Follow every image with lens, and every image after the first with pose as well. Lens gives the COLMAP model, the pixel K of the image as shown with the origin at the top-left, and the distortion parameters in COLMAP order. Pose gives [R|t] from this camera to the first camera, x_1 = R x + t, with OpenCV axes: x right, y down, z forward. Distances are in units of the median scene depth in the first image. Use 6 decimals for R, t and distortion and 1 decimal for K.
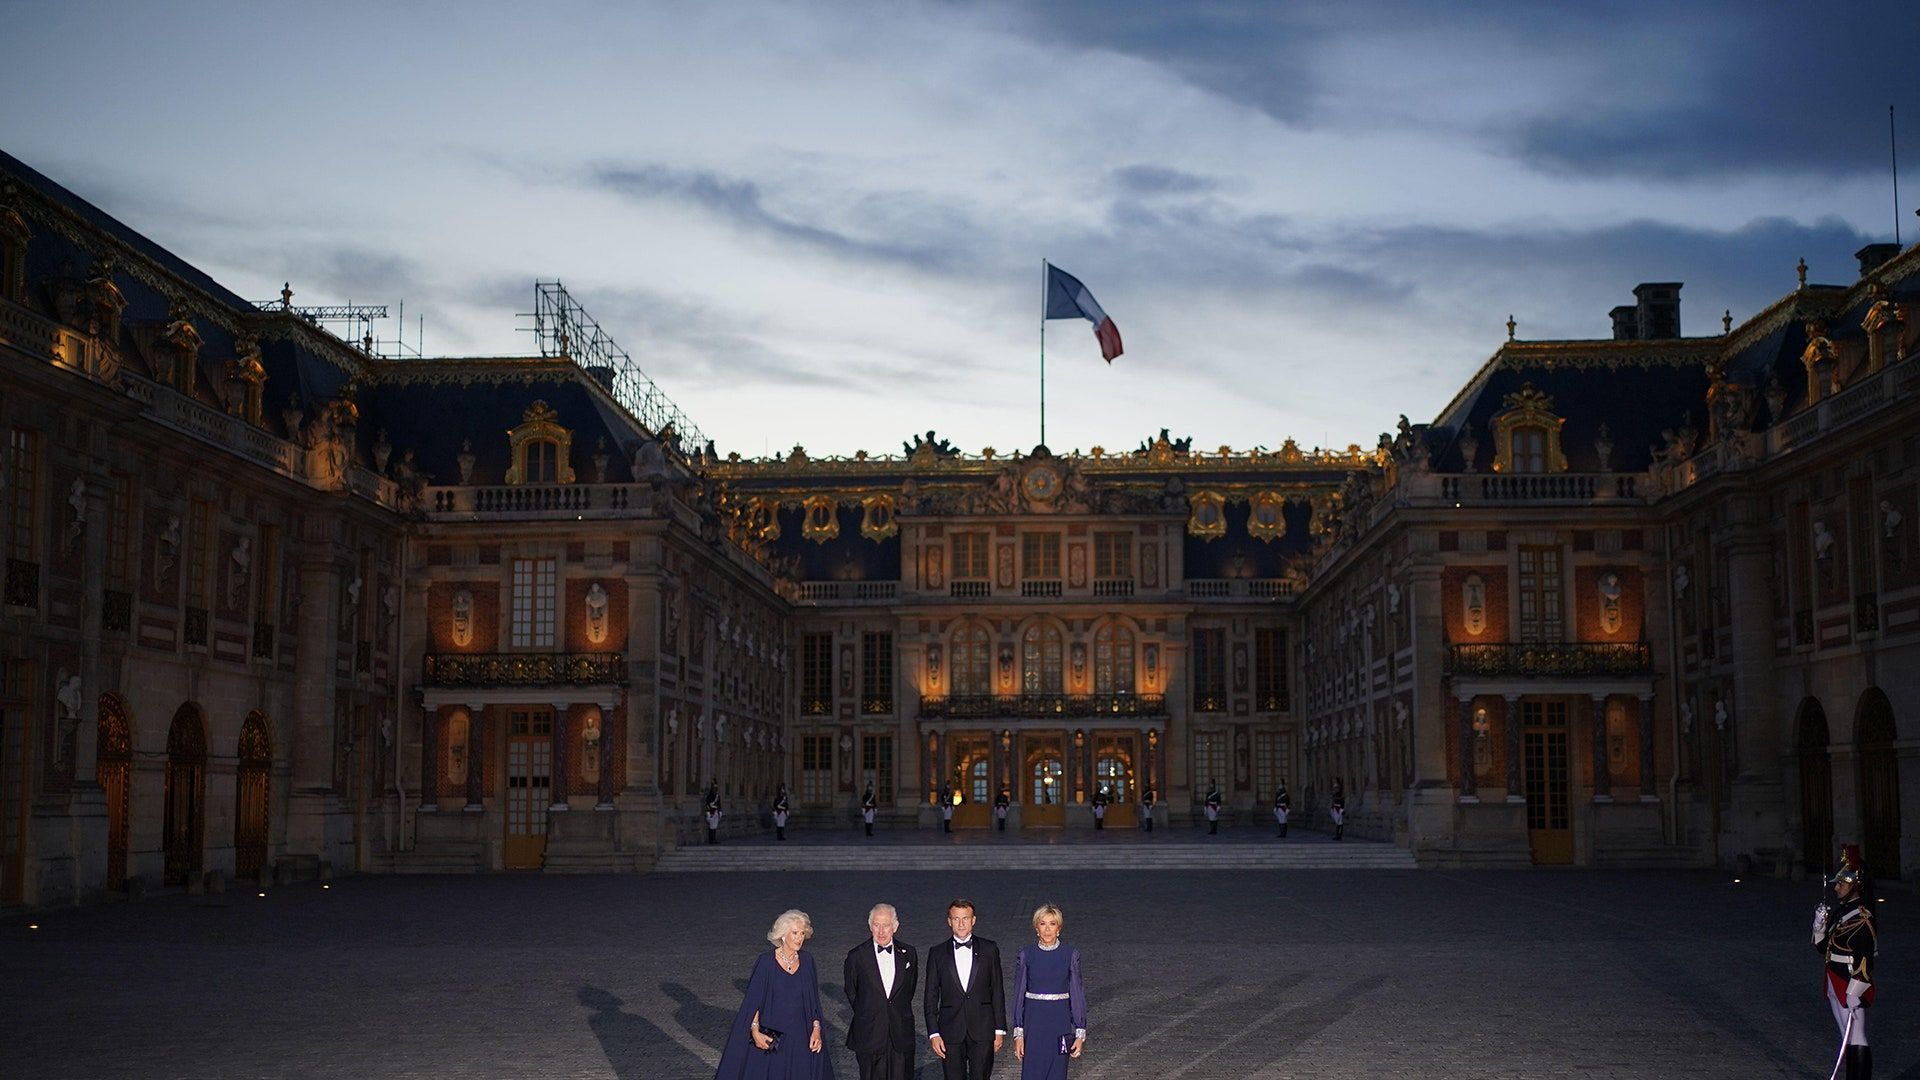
lens RADIAL K [[2070.9, 0, 920.5], [0, 2070.9, 607.0], [0, 0, 1]] dist [0.023097, 0.000000]
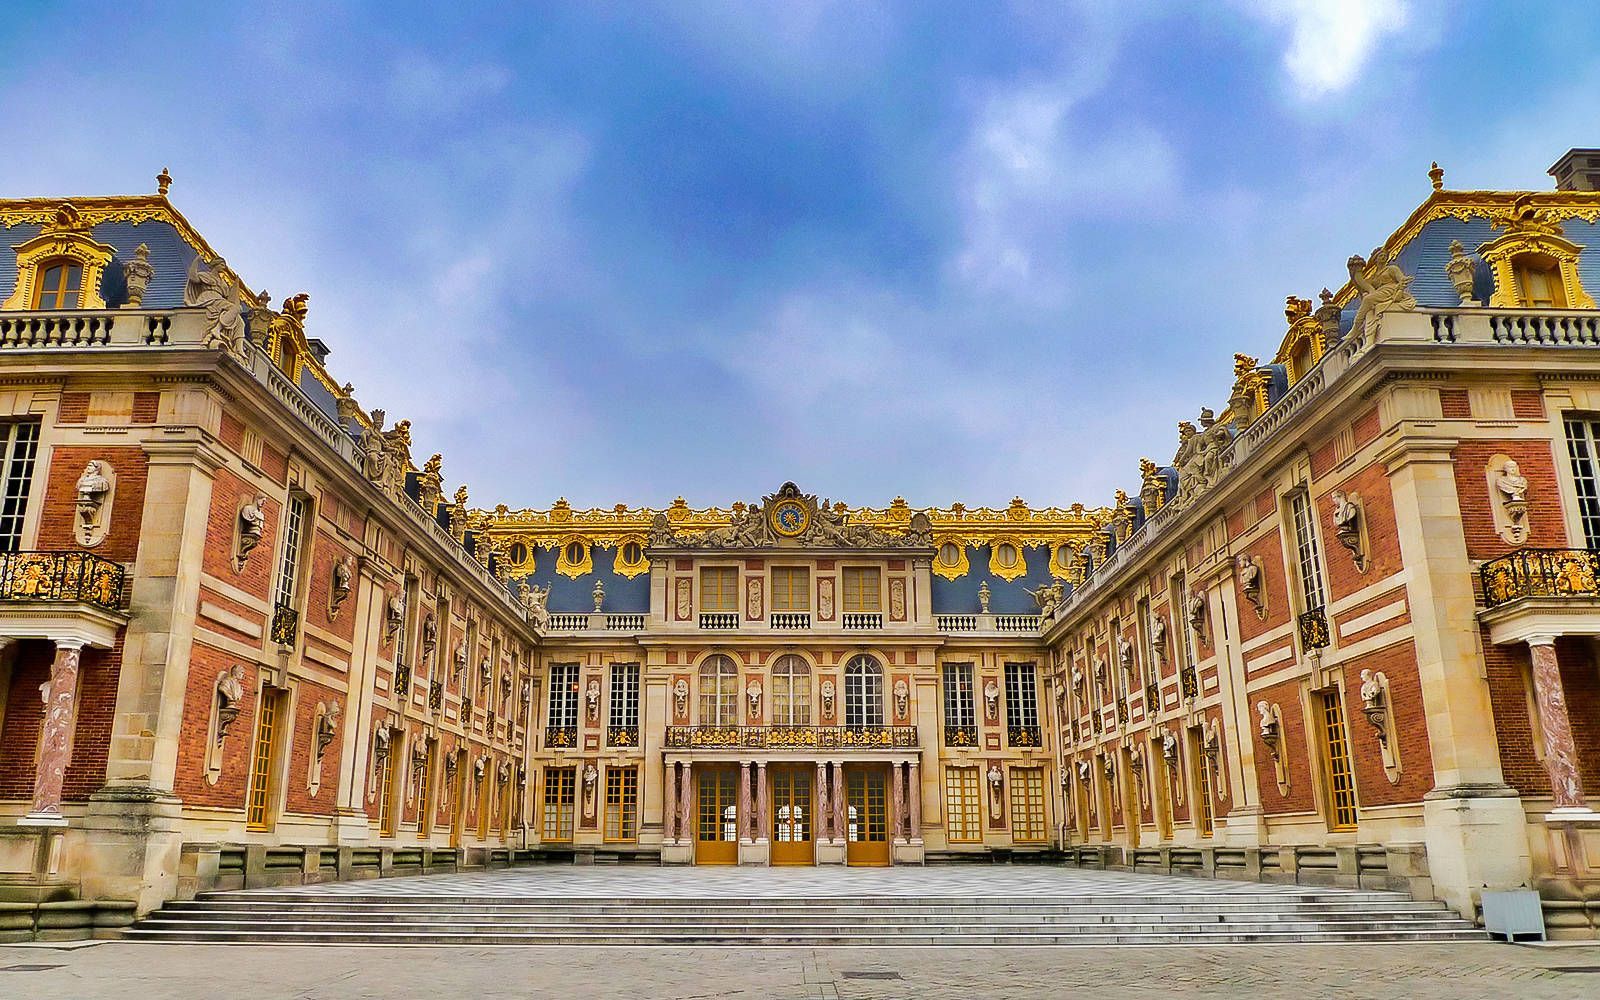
lens RADIAL K [[1117.6, 0, 741.0], [0, 1117.6, 566.3], [0, 0, 1]] dist [-0.021709, -0.031318]
pose [[0.999451, 0.015510, 0.029285, 0.018503], [-0.010781, 0.987823, -0.155210, 0.049169], [-0.031336, 0.154809, 0.987447, 0.465539]]
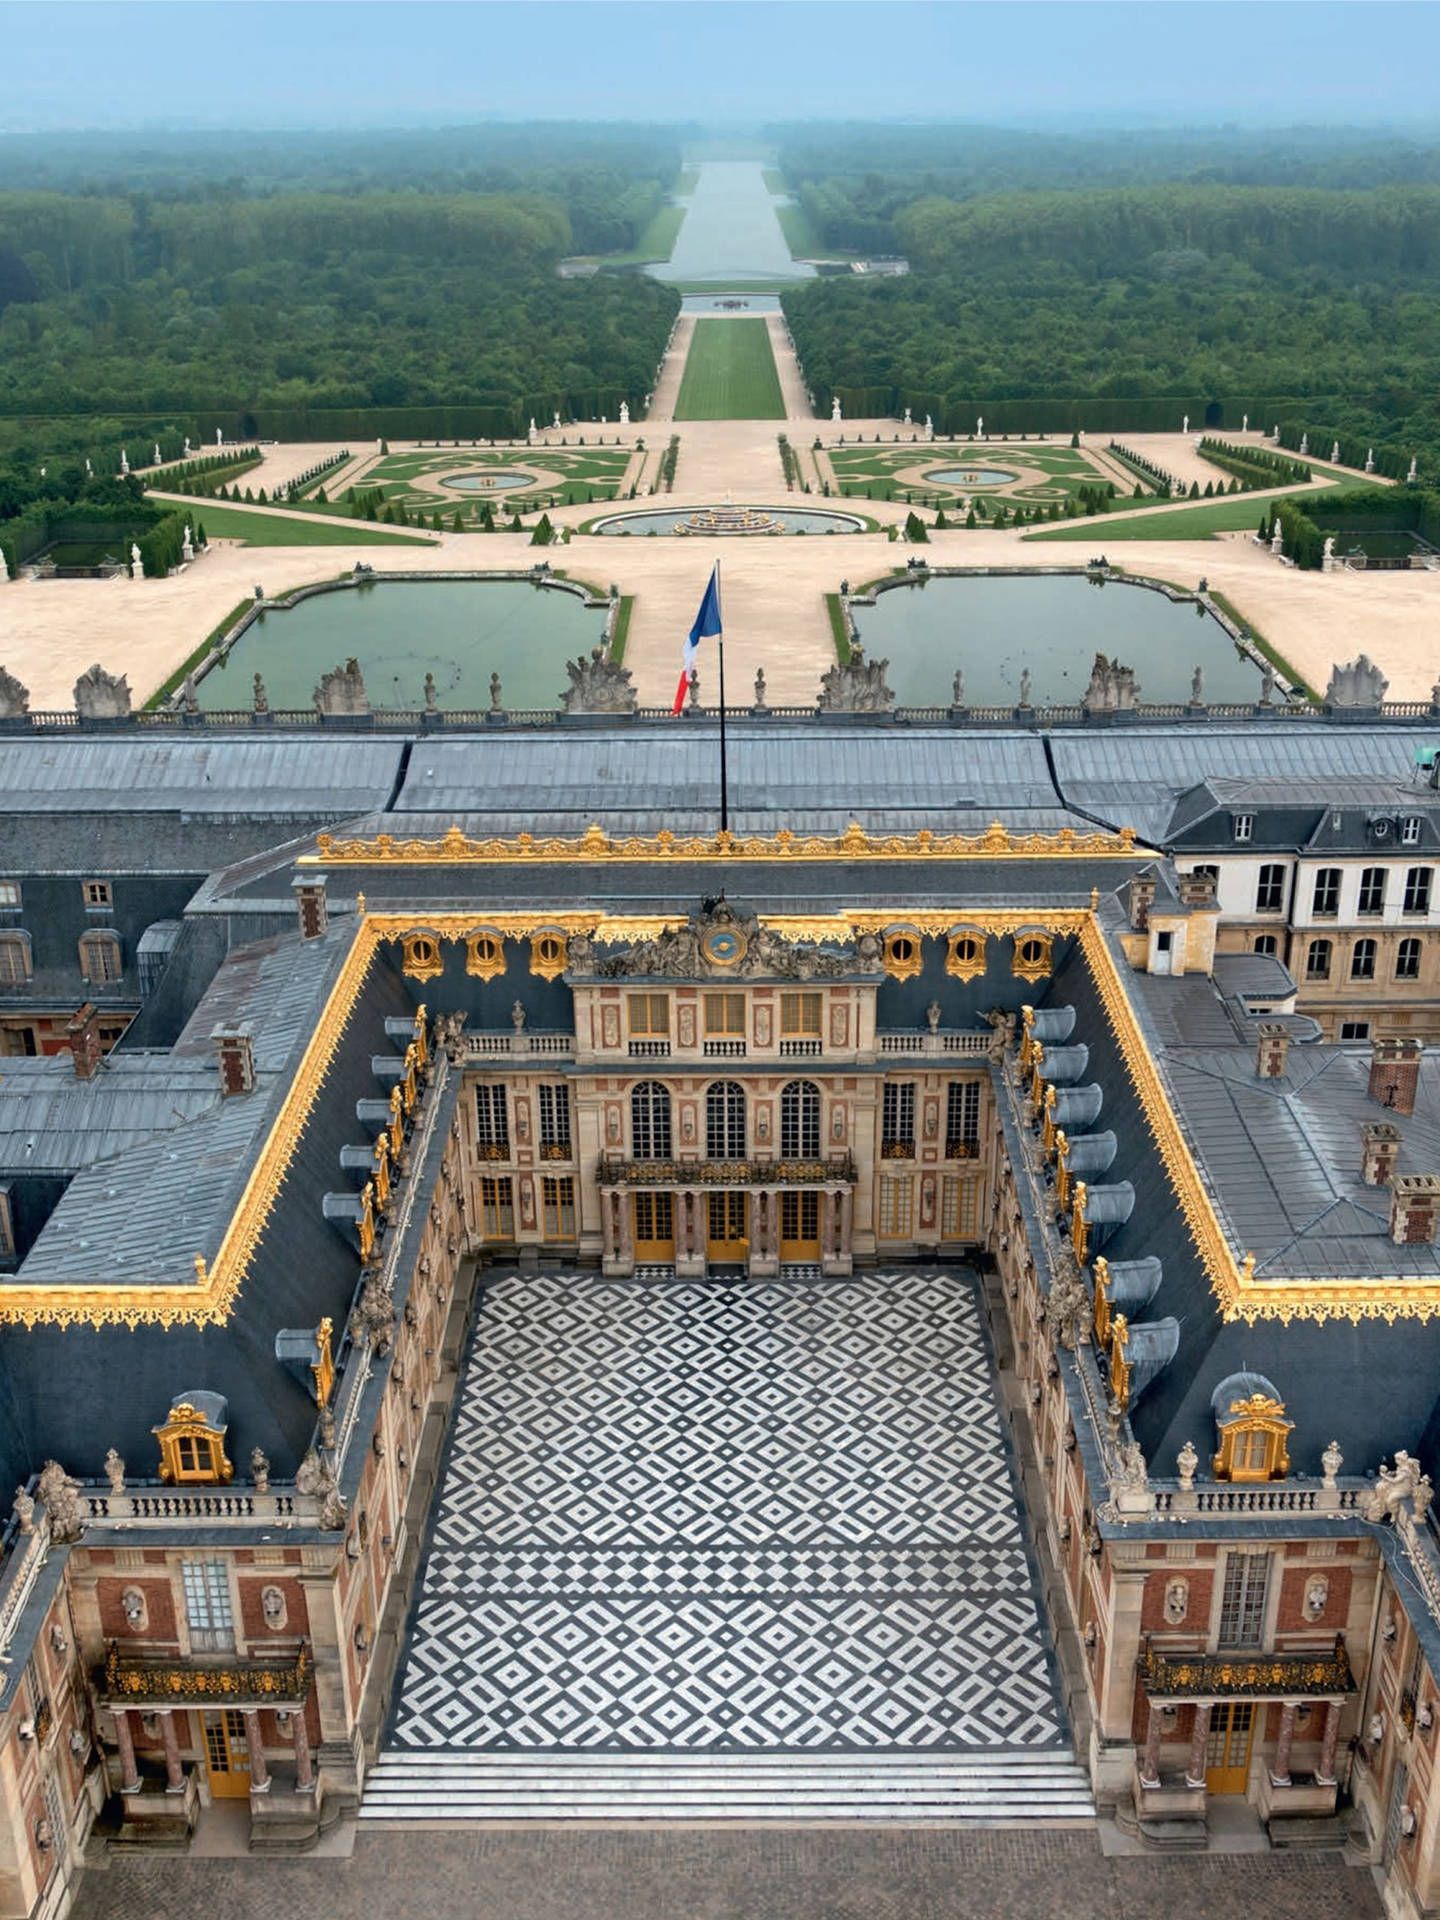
lens RADIAL K [[2014.7, 0, 633.0], [0, 2014.7, 937.2], [0, 0, 1]] dist [0.014420, 0.000000]
pose [[0.999398, -0.032702, 0.011610, 0.007534], [0.022904, 0.872963, 0.487249, -0.503525], [-0.026069, -0.486690, 0.873186, 0.224023]]
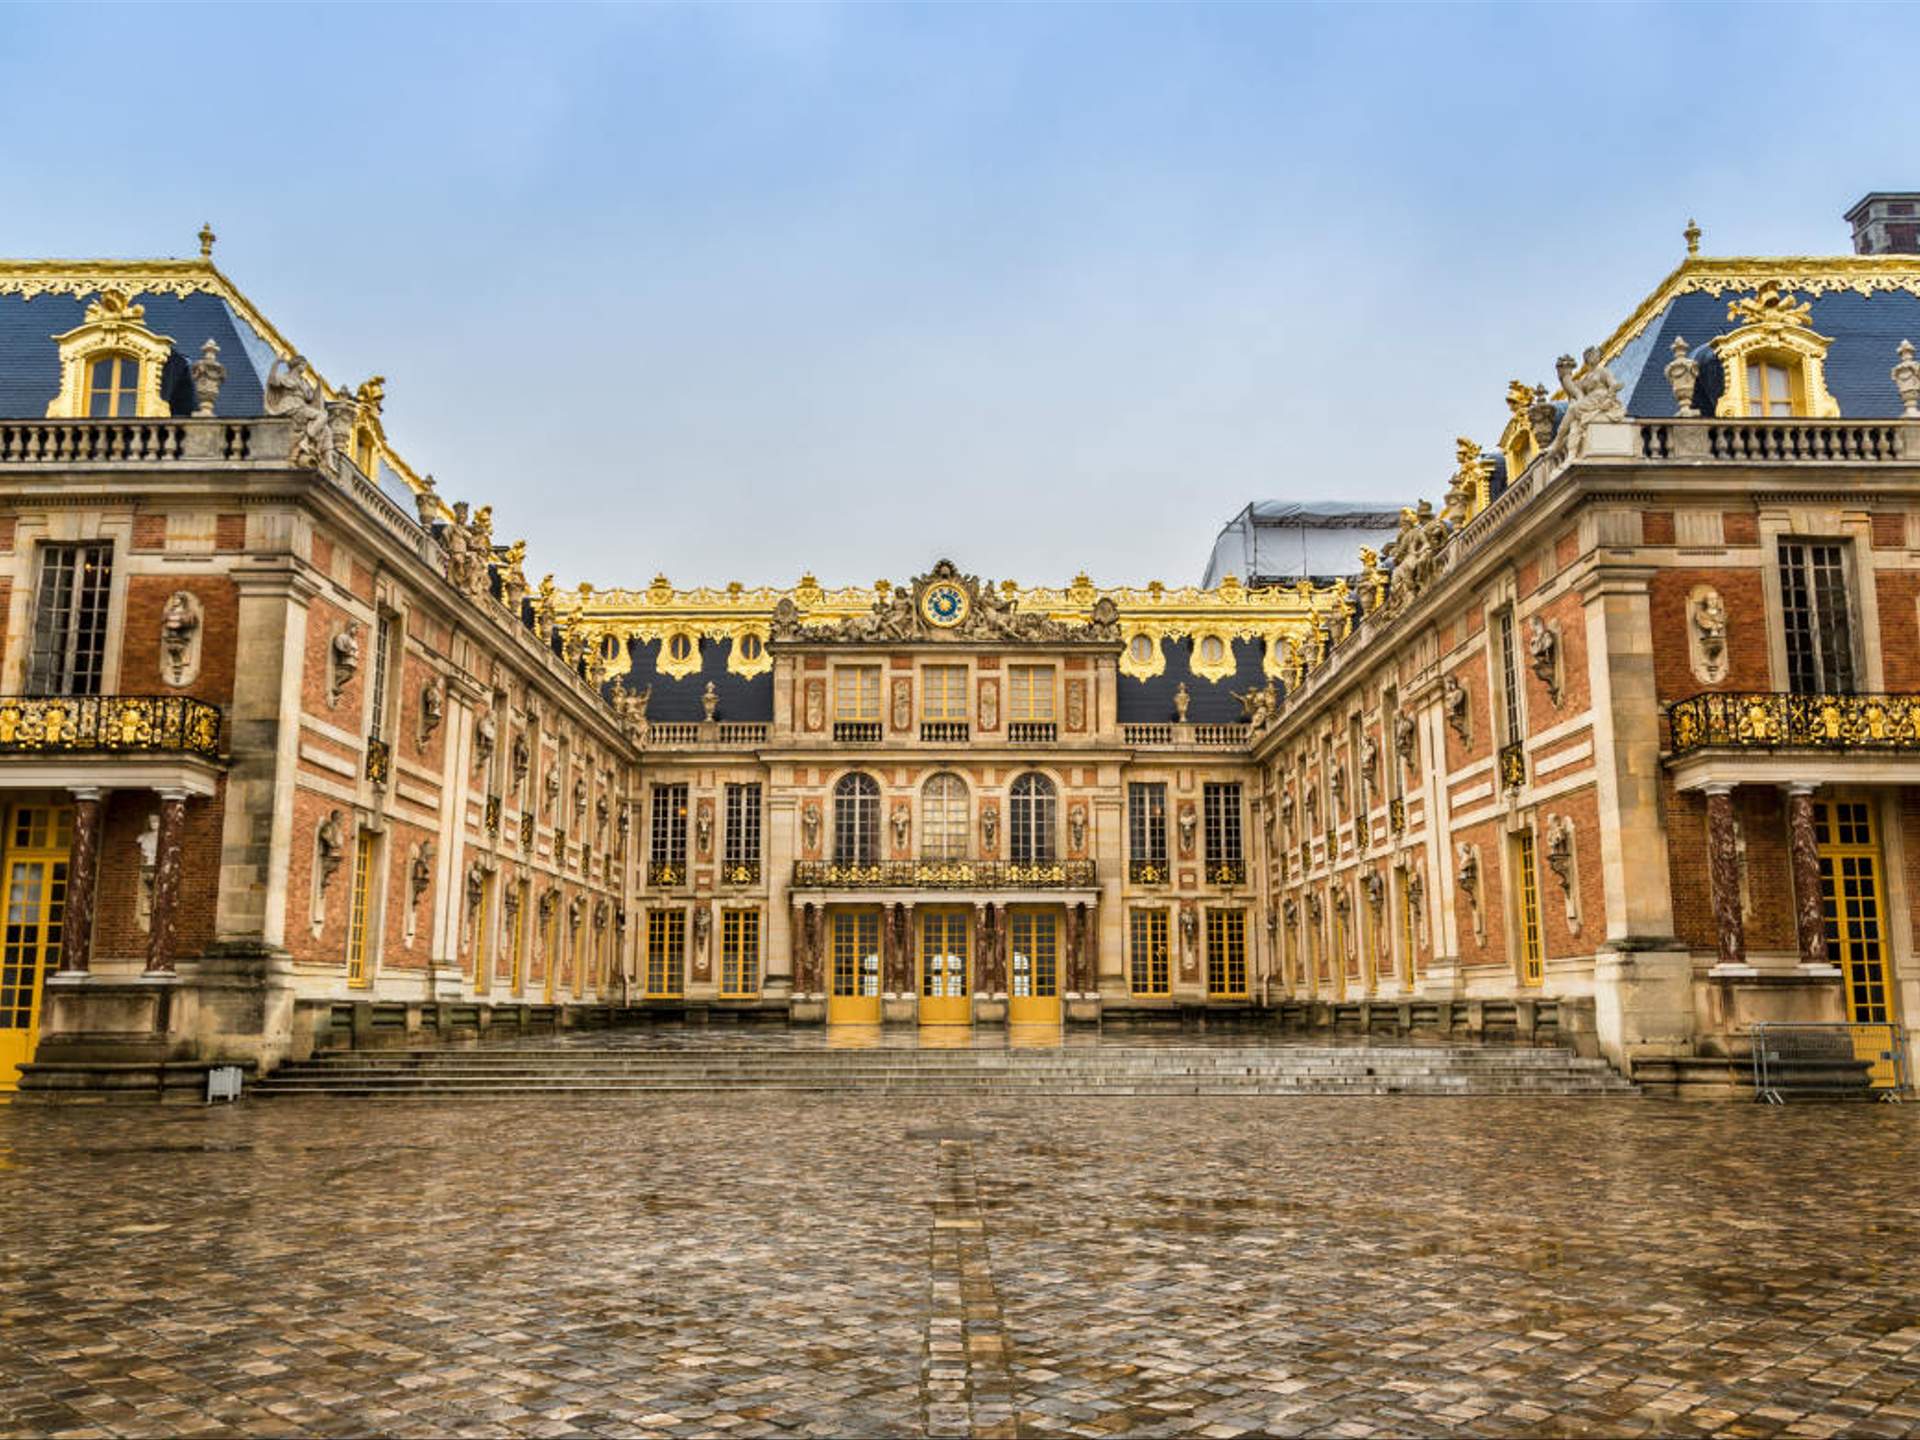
lens RADIAL K [[1533.1, 0, 909.7], [0, 1533.1, 761.8], [0, 0, 1]] dist [0.003279, 0.011575]
pose [[0.998871, 0.011937, 0.045973, 0.016855], [-0.008789, 0.997642, -0.068068, 0.044486], [-0.046677, 0.067587, 0.996621, 0.397022]]
